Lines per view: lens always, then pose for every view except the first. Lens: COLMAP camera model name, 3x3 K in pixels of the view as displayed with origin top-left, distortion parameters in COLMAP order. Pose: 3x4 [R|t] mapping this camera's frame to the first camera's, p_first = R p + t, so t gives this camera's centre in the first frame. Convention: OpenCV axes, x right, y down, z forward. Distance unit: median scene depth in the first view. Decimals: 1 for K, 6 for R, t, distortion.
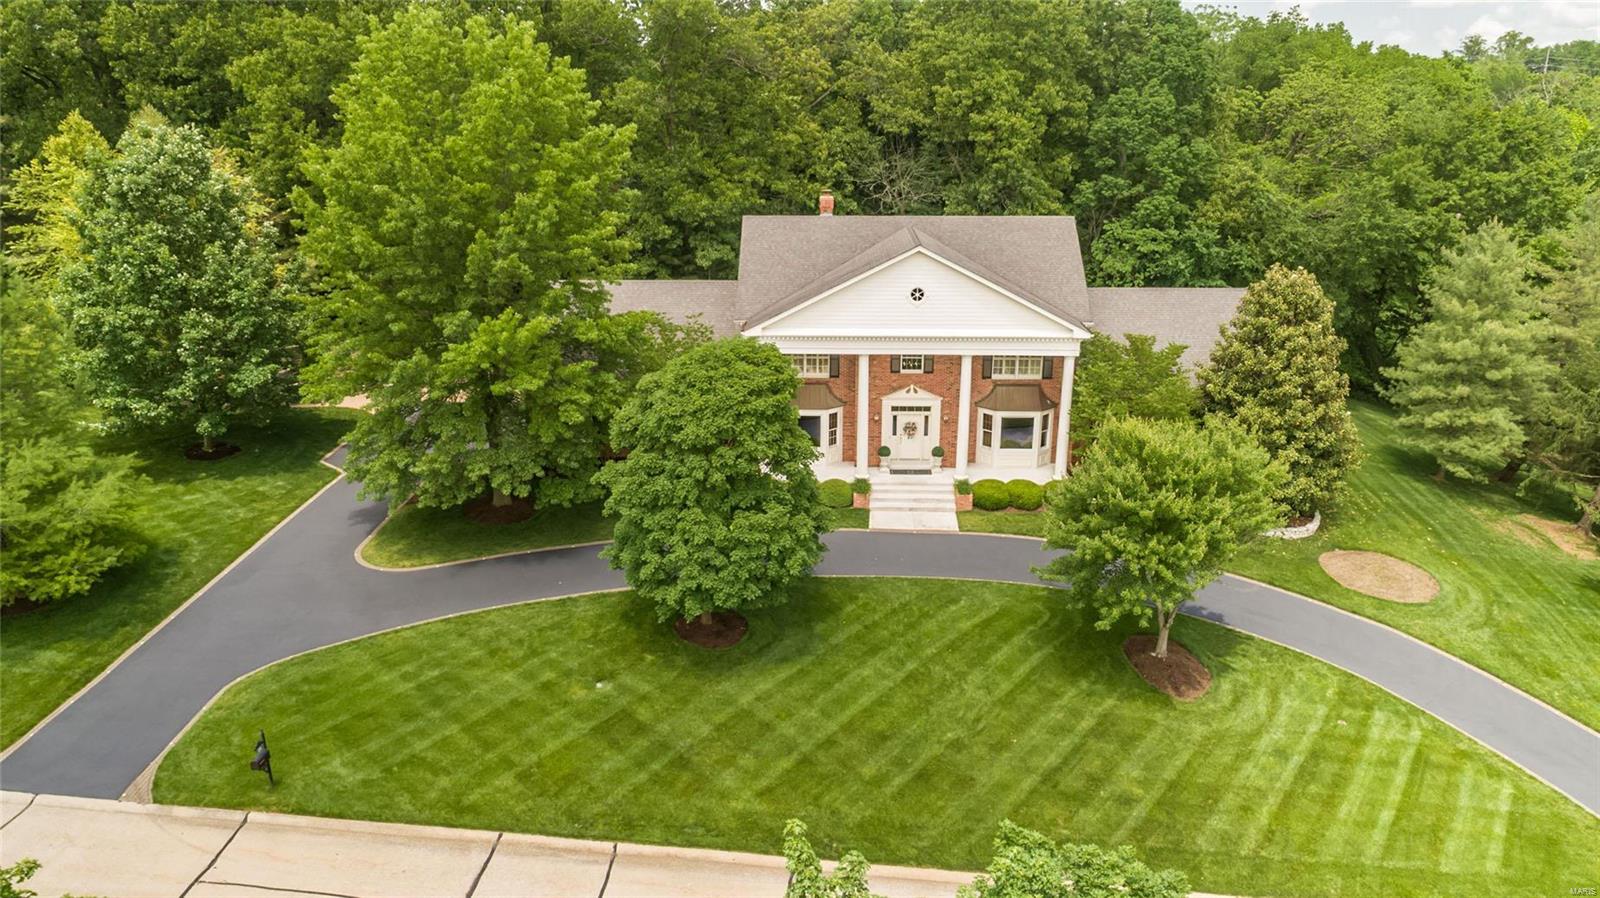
lens RADIAL K [[1111.5, 0, 800.0], [0, 1111.5, 449.0], [0, 0, 1]] dist [0.004135, 0.001641]
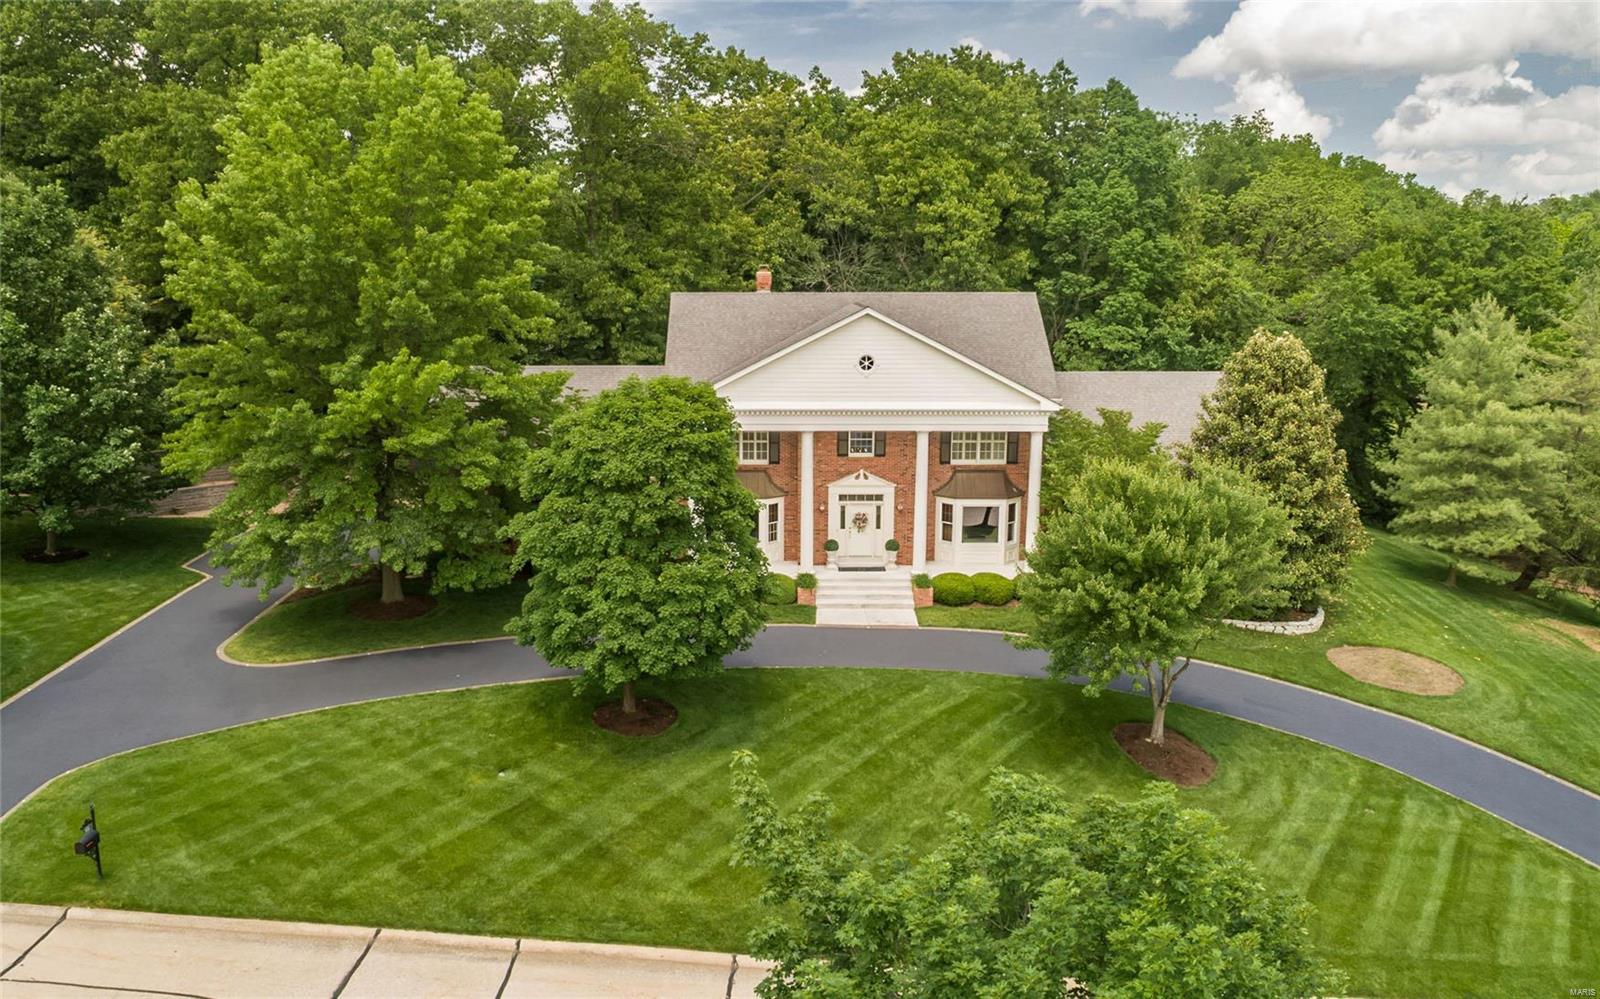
lens RADIAL K [[1232.3, 0, 768.9], [0, 1232.3, 498.4], [0, 0, 1]] dist [0.004078, -0.000683]
pose [[0.999493, -0.003708, 0.031621, -0.005252], [0.007638, 0.992119, -0.125069, 0.097180], [-0.030908, 0.125247, 0.991644, 0.030372]]
